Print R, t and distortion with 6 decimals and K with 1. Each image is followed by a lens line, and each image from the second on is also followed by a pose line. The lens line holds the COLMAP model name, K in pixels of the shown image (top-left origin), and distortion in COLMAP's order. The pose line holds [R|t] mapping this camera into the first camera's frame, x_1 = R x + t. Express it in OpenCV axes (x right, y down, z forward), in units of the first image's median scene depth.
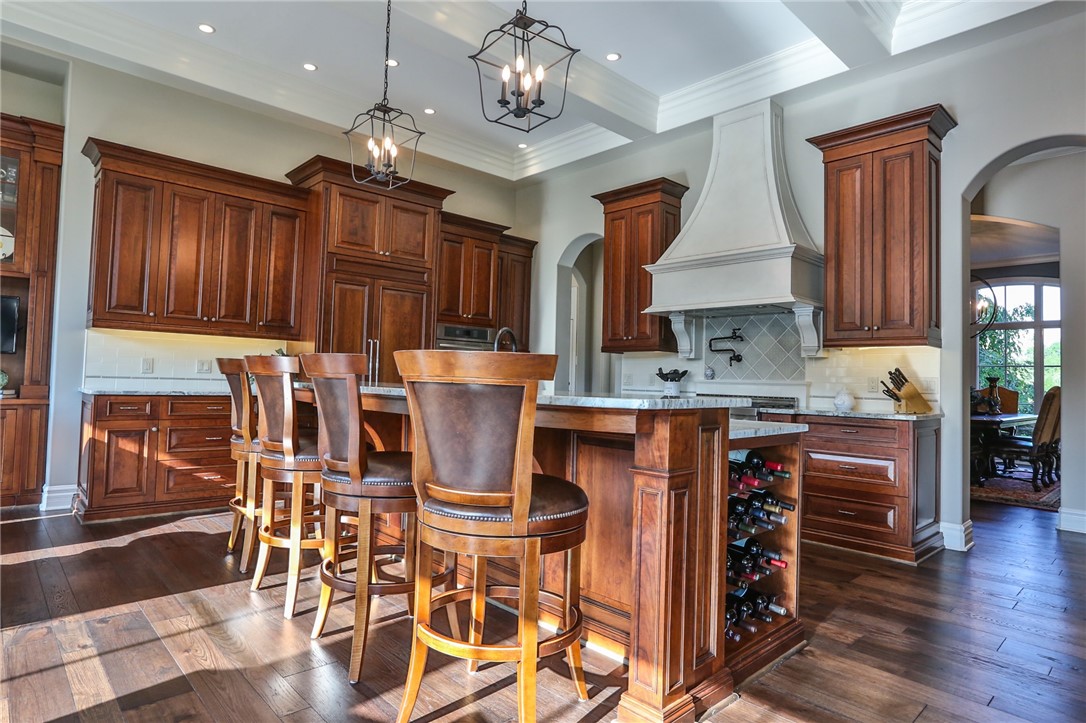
lens RADIAL K [[591.7, 0, 540.2], [0, 591.7, 362.3], [0, 0, 1]] dist [-0.022324, 0.015173]
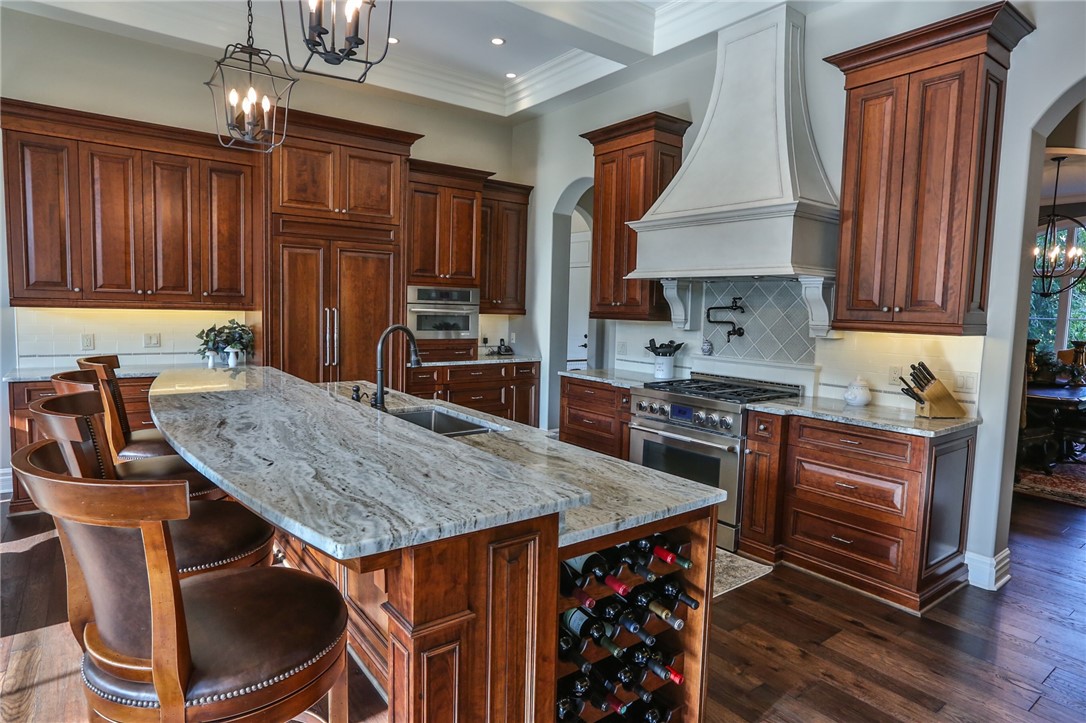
lens RADIAL K [[591.7, 0, 542.4], [0, 591.7, 357.5], [0, 0, 1]] dist [-0.022324, 0.015173]
pose [[0.994168, 0.008126, -0.107533, 0.164022], [0.003919, 0.993776, 0.111329, -0.073725], [0.107769, -0.111101, 0.987949, 0.149377]]
